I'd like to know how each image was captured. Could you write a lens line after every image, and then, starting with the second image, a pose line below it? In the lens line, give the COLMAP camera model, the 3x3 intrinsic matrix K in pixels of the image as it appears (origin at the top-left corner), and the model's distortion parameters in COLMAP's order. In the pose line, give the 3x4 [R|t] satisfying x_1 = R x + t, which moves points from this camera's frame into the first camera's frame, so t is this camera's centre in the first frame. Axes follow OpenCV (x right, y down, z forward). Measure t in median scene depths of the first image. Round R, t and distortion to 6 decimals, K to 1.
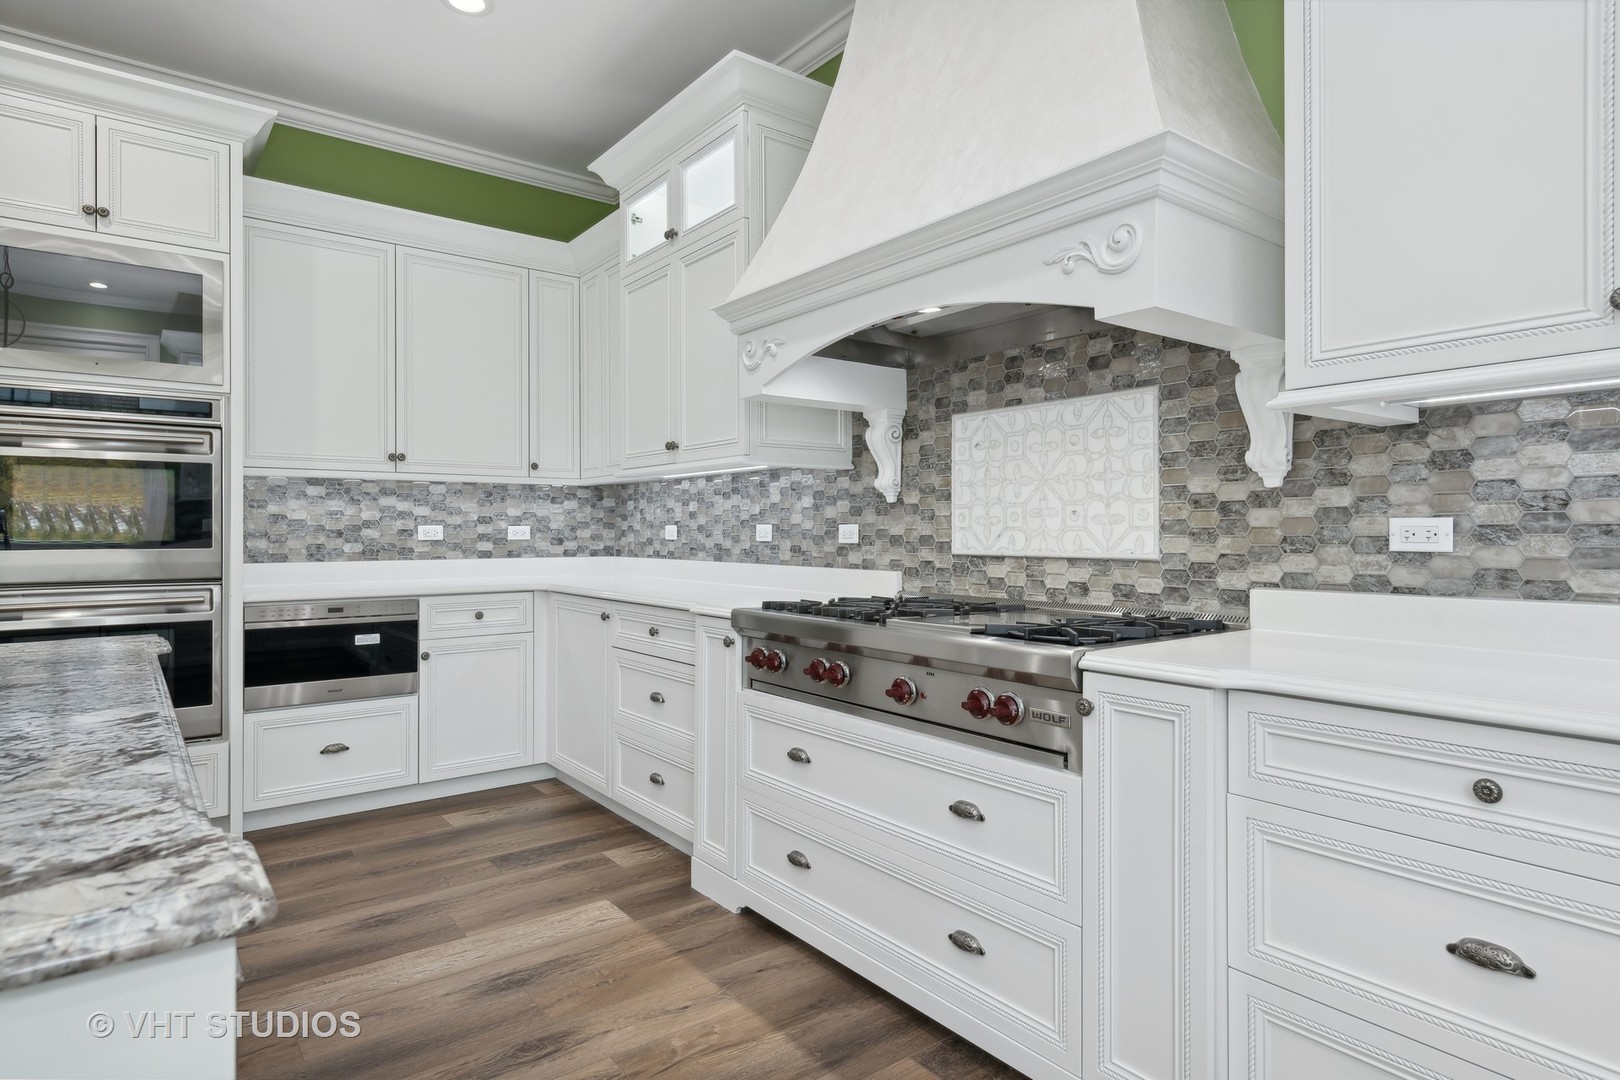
lens RADIAL K [[882.5, 0, 810.7], [0, 882.5, 534.0], [0, 0, 1]] dist [0.017897, -0.008080]
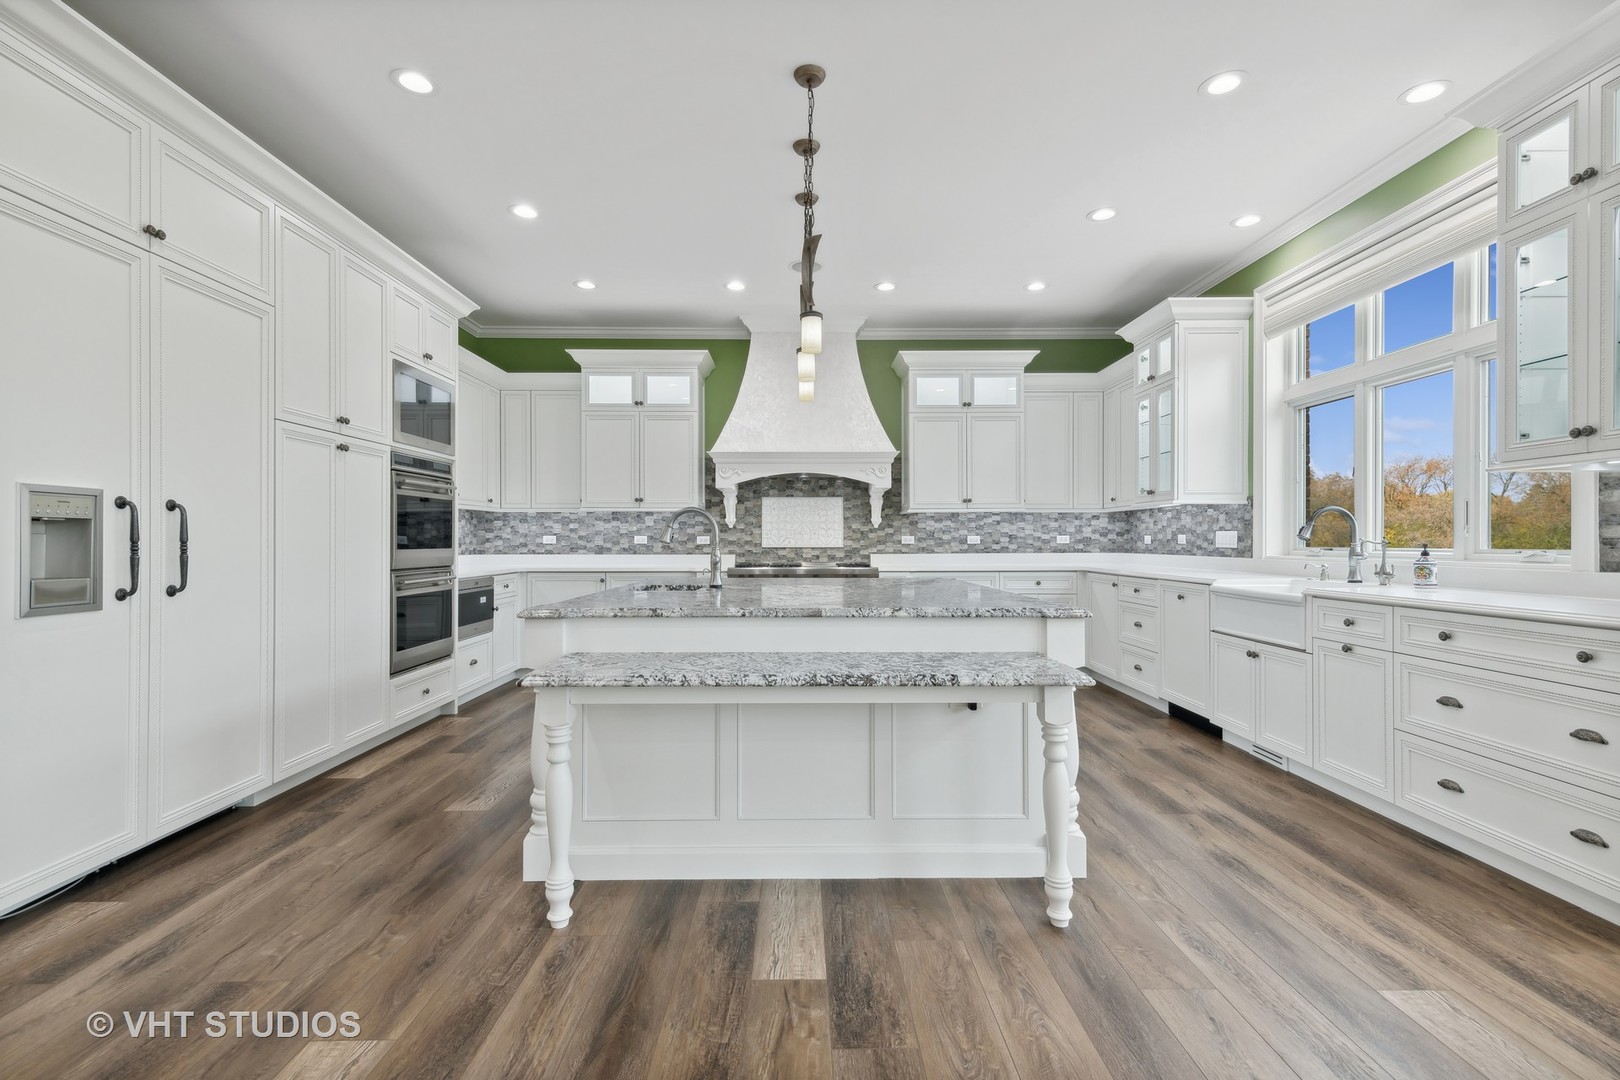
lens RADIAL K [[741.5, 0, 808.4], [0, 741.5, 531.7], [0, 0, 1]] dist [0.002317, -0.000122]
pose [[0.601479, 0.008971, 0.798838, -1.495976], [0.002276, 0.999914, -0.012943, 0.003960], [-0.798885, 0.009603, 0.601407, -0.474683]]
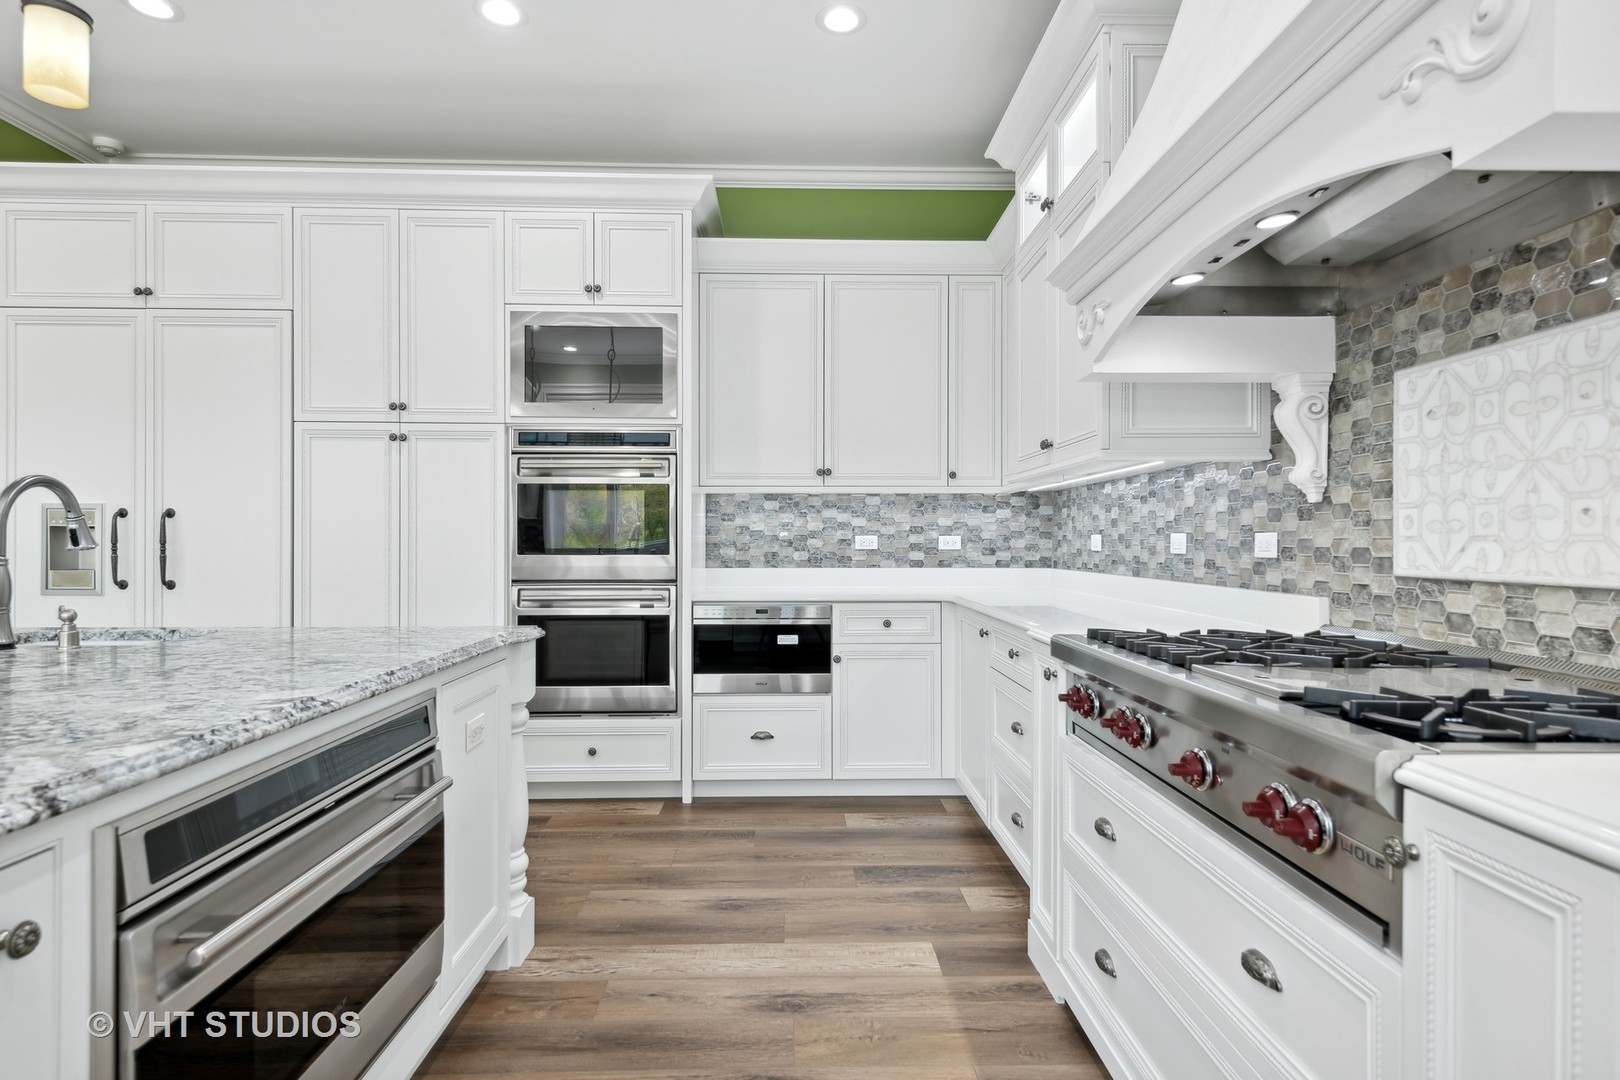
lens RADIAL K [[869.9, 0, 814.3], [0, 869.9, 540.5], [0, 0, 1]] dist [0.018170, -0.009709]
pose [[0.809418, 0.001096, -0.587232, 0.181491], [-0.003135, 0.999992, -0.002455, -0.001112], [0.587224, 0.003828, 0.809415, 0.174670]]
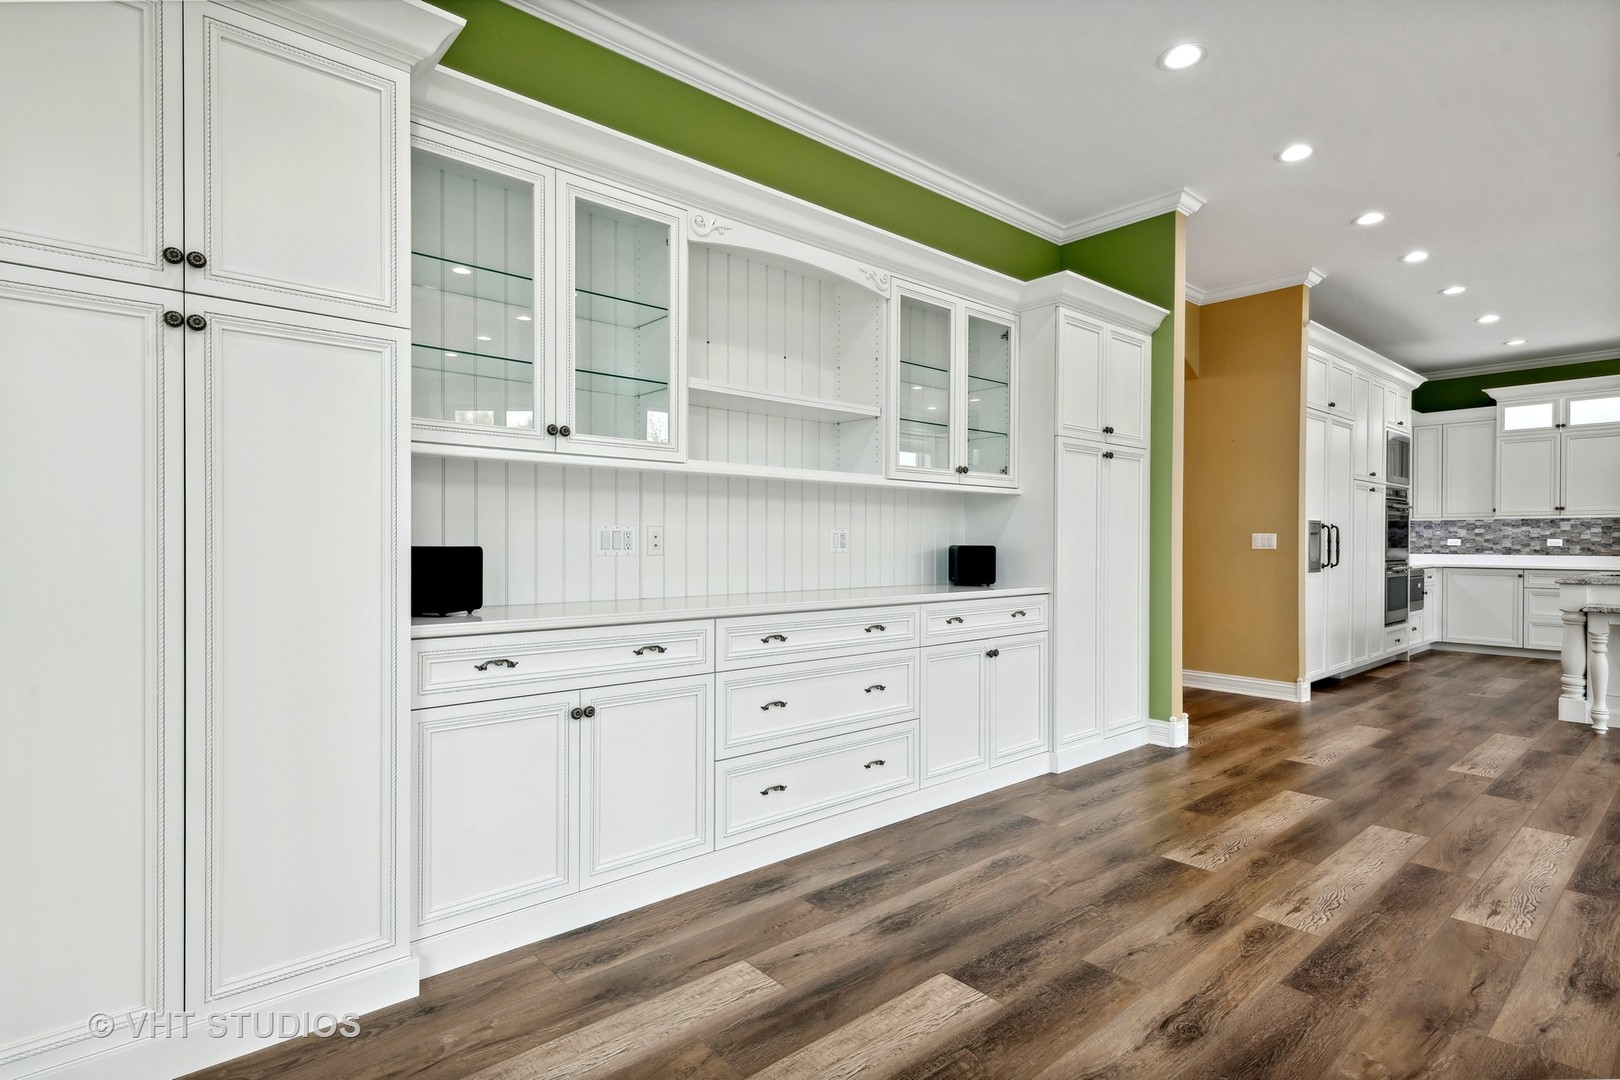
lens RADIAL K [[803.5, 0, 813.6], [0, 803.5, 548.2], [0, 0, 1]] dist [0.001454, 0.001451]
pose [[0.998660, 0.001974, 0.051711, -2.658093], [-0.002394, 0.999965, 0.008058, 0.001443], [-0.051693, -0.008171, 0.998630, -1.326248]]
